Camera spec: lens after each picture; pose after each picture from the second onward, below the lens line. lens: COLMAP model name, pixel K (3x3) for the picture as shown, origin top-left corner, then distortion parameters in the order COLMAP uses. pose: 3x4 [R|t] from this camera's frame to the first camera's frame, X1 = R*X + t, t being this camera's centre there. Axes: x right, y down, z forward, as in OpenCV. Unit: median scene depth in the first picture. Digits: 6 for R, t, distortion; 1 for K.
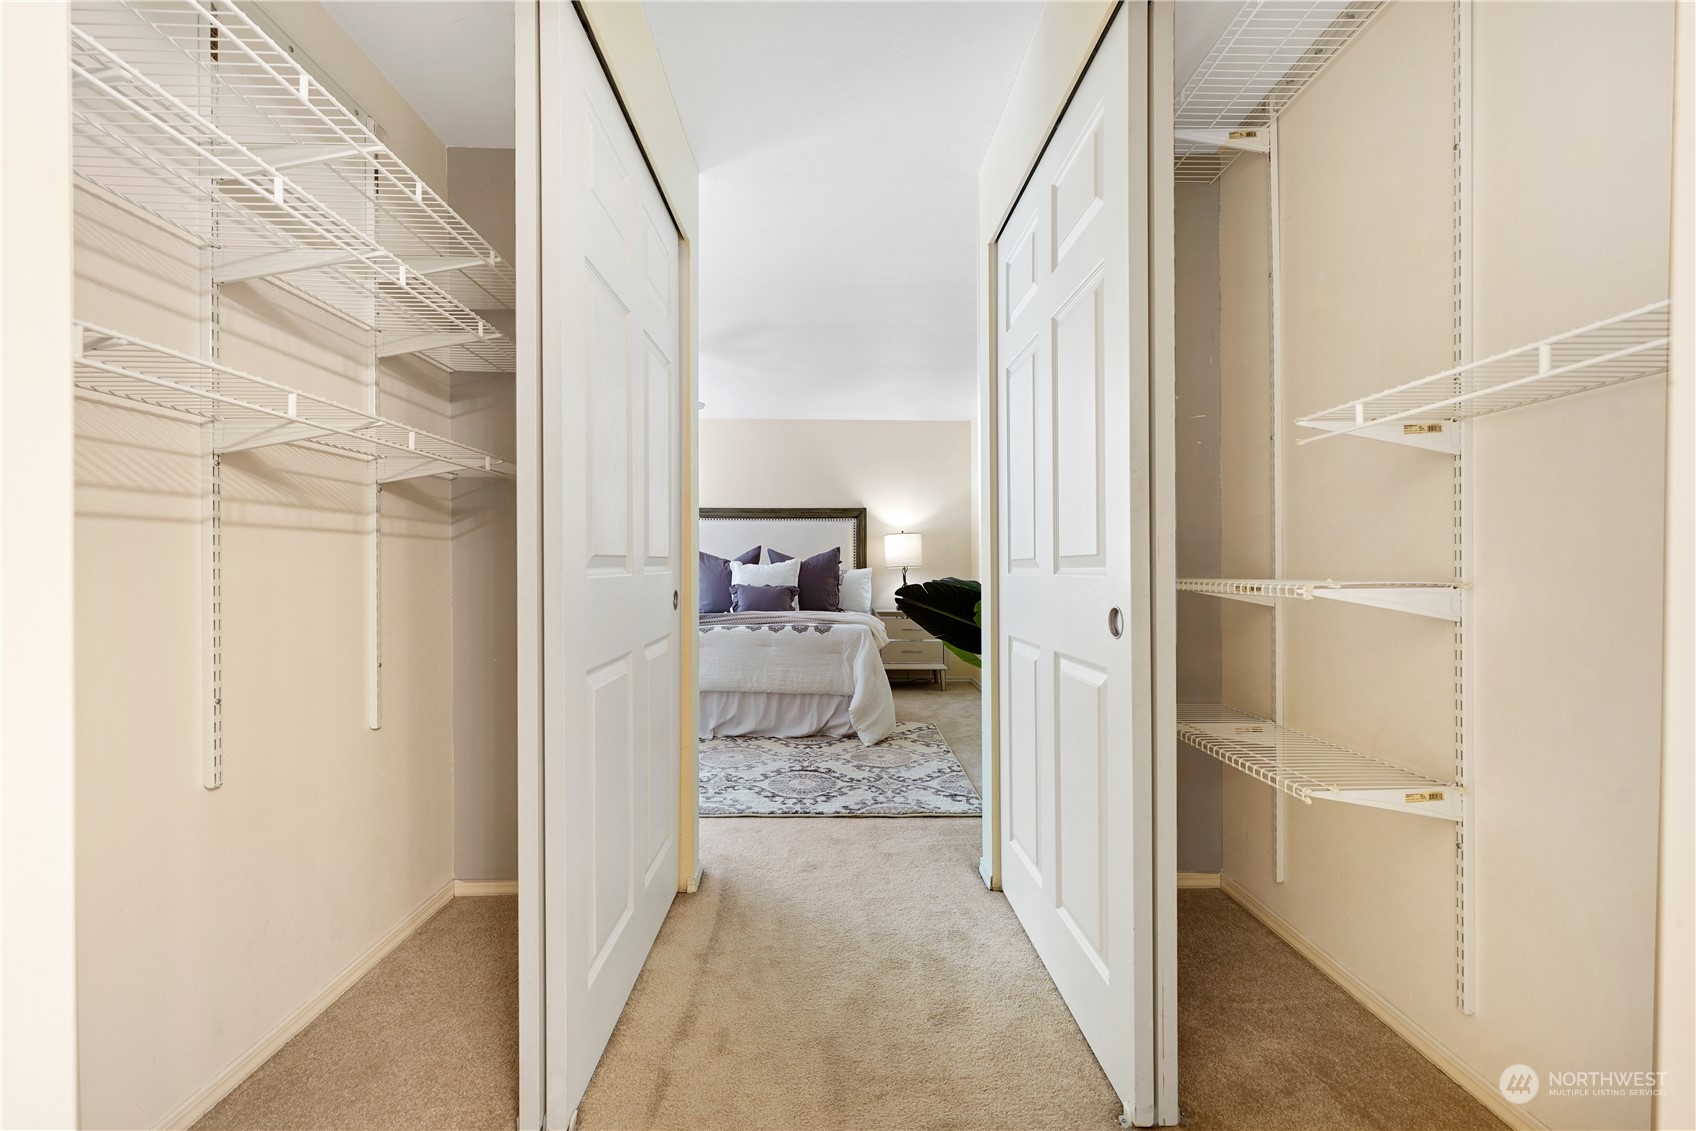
lens RADIAL K [[707.1, 0, 845.9], [0, 707.1, 565.4], [0, 0, 1]] dist [-0.003772, 0.000344]
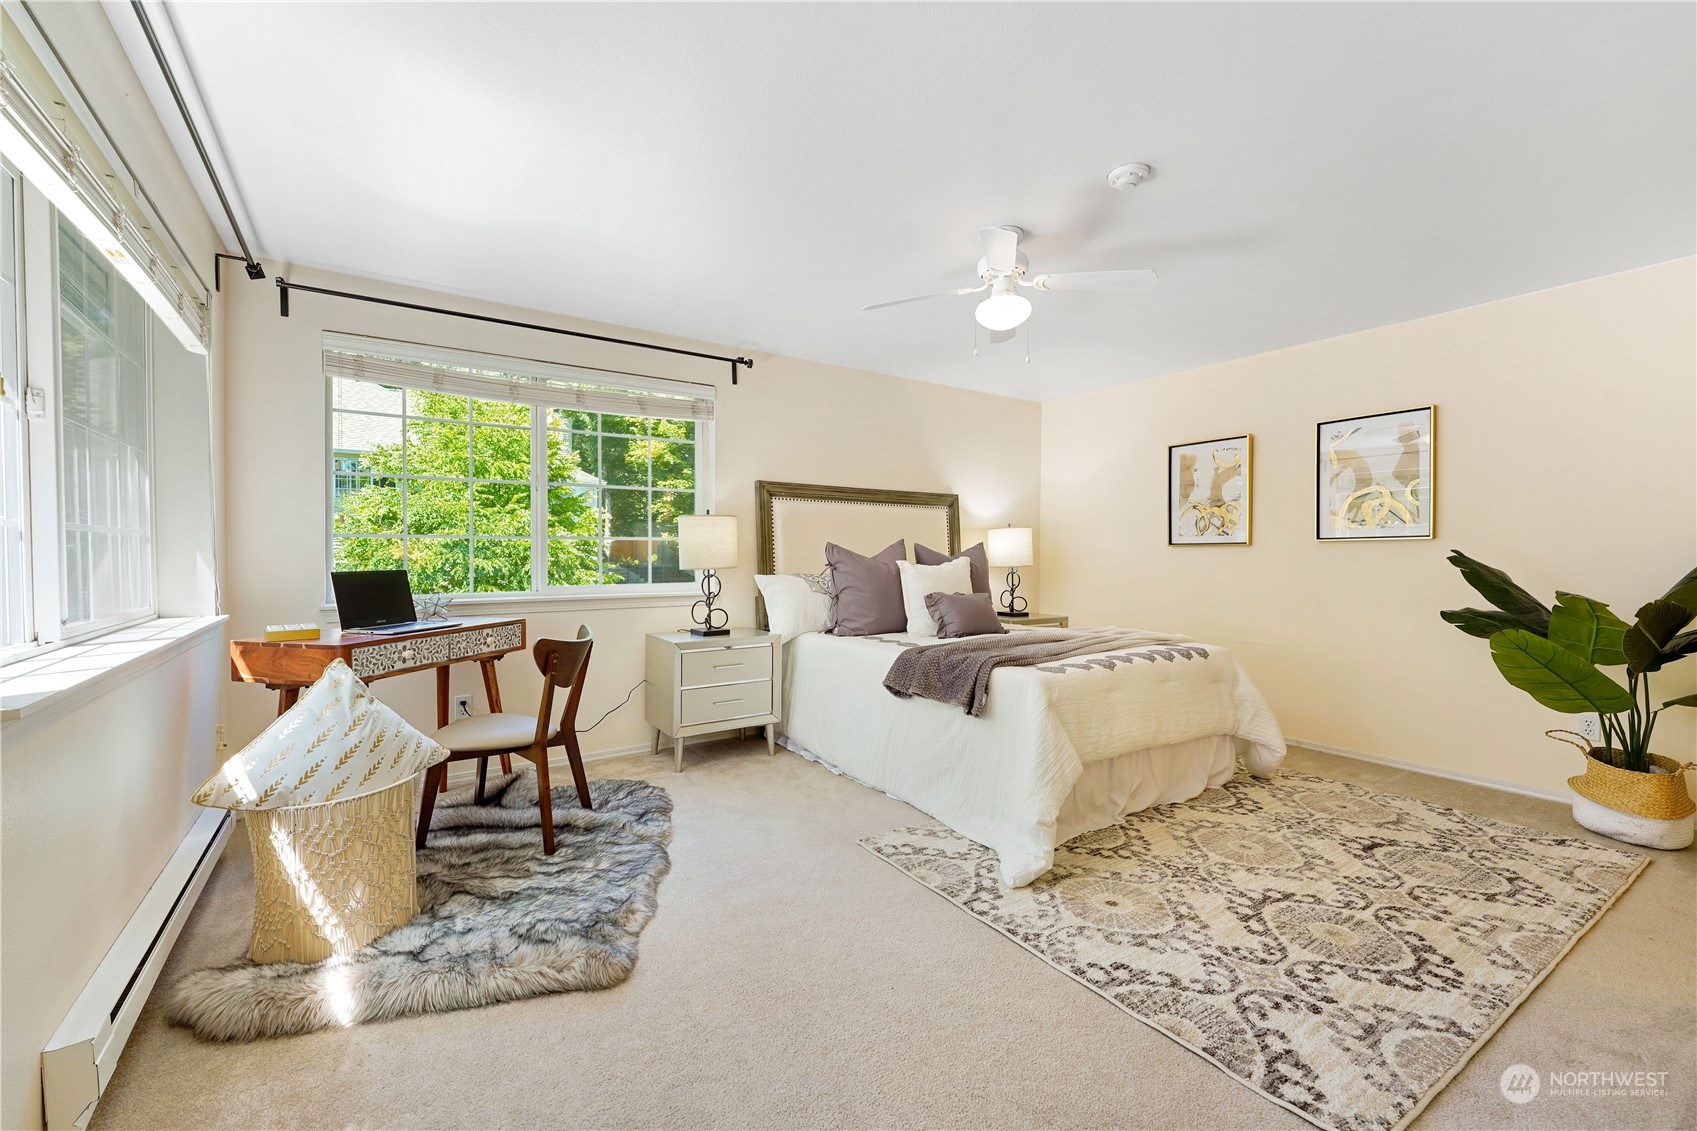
lens RADIAL K [[707.5, 0, 846.8], [0, 707.5, 563.9], [0, 0, 1]] dist [-0.003772, 0.000344]
pose [[0.850670, -0.005155, 0.525675, -0.519987], [-0.000483, 0.999944, 0.010588, -0.009255], [-0.525701, -0.009261, 0.850619, 0.372178]]
